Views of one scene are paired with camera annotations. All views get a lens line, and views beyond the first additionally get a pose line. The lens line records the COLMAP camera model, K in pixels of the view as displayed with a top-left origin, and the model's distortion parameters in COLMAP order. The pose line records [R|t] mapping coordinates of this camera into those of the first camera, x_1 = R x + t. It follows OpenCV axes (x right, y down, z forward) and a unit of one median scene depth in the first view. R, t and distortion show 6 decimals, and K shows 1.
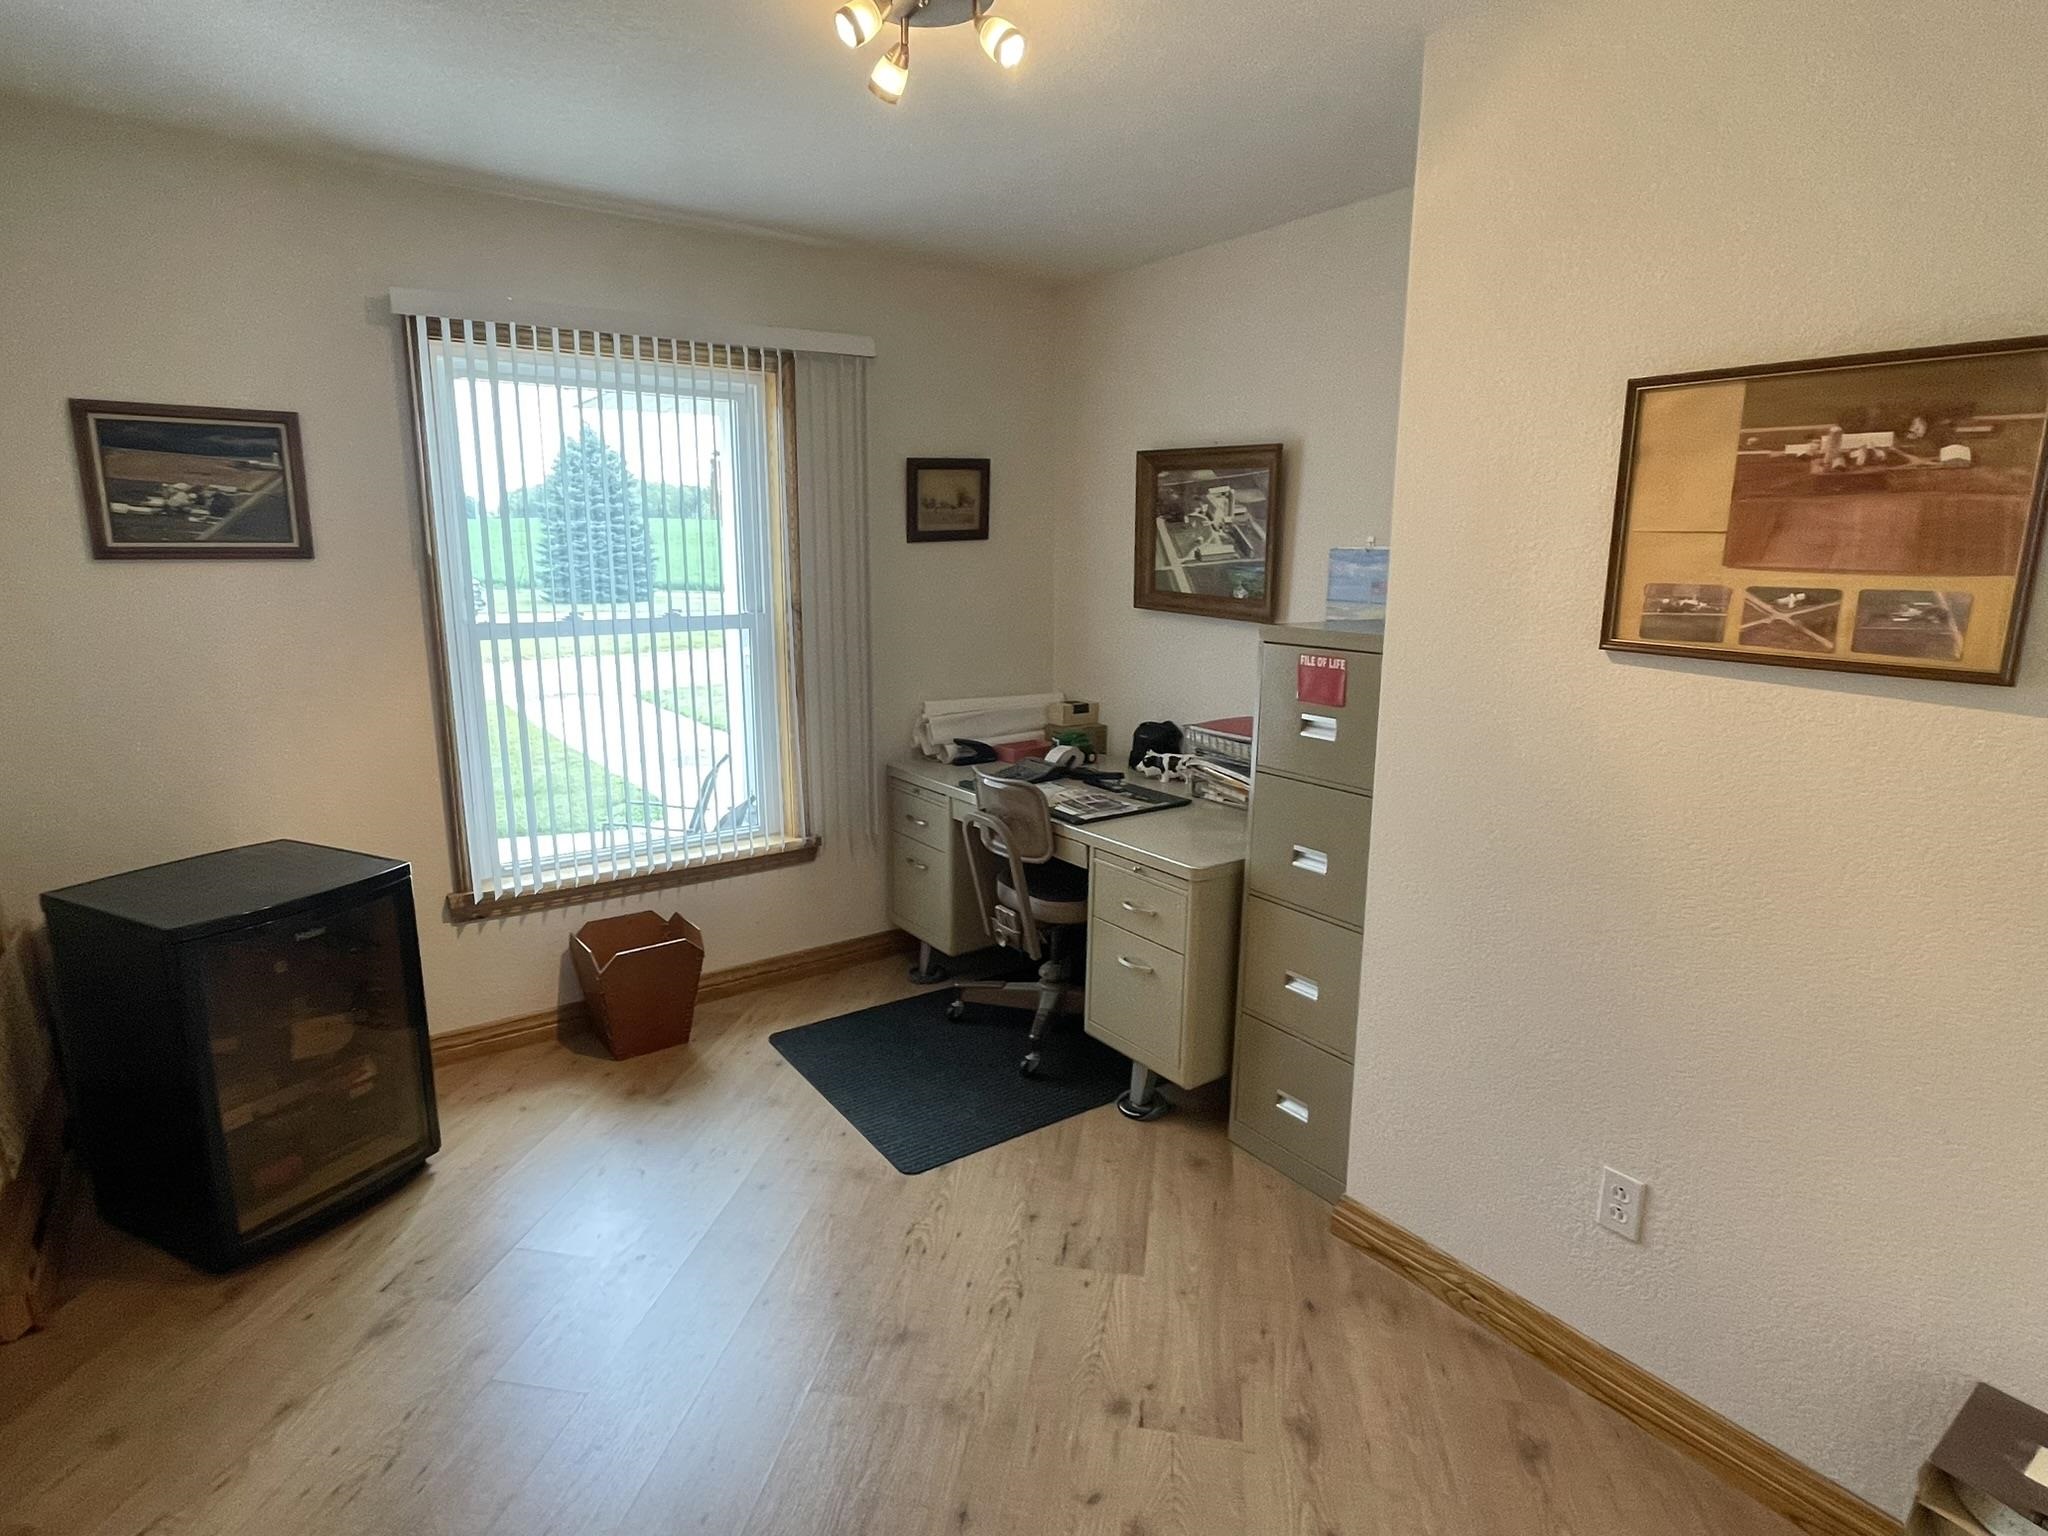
lens RADIAL K [[1090.2, 0, 1024.1], [0, 1090.2, 767.5], [0, 0, 1]] dist [-0.001530, -0.000214]
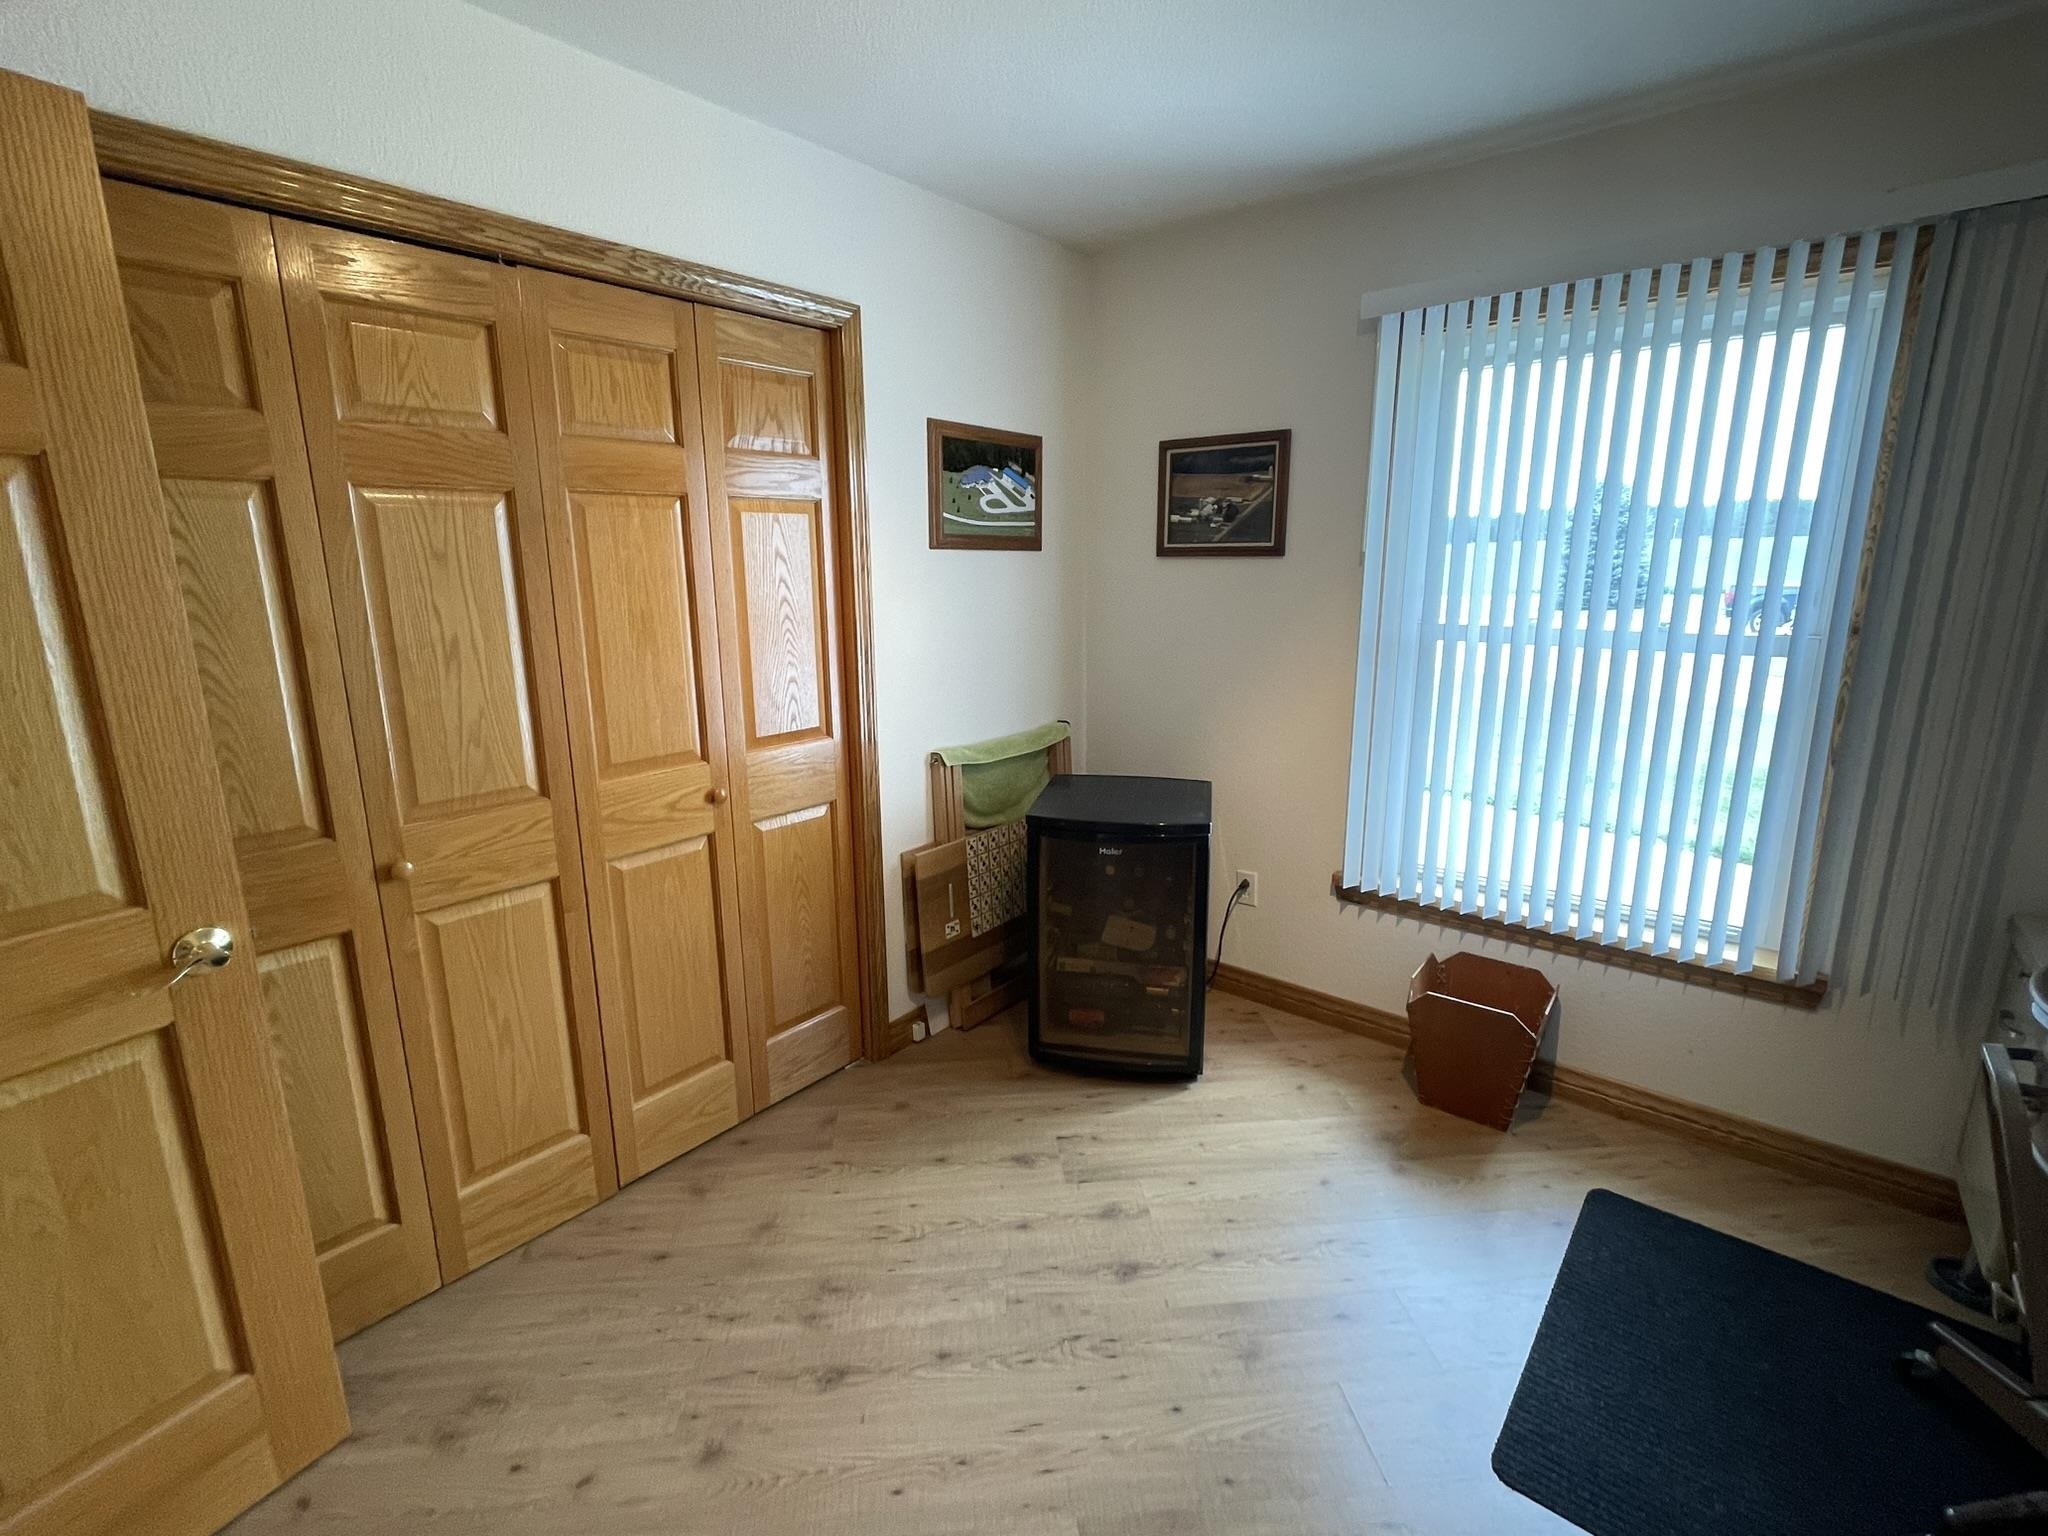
lens RADIAL K [[926.3, 0, 1026.1], [0, 926.3, 759.3], [0, 0, 1]] dist [-0.000604, 0.000348]
pose [[0.253318, 0.200999, -0.946271, 0.271672], [-0.191095, 0.969299, 0.154734, -0.084230], [0.948321, 0.141631, 0.283951, 0.505373]]
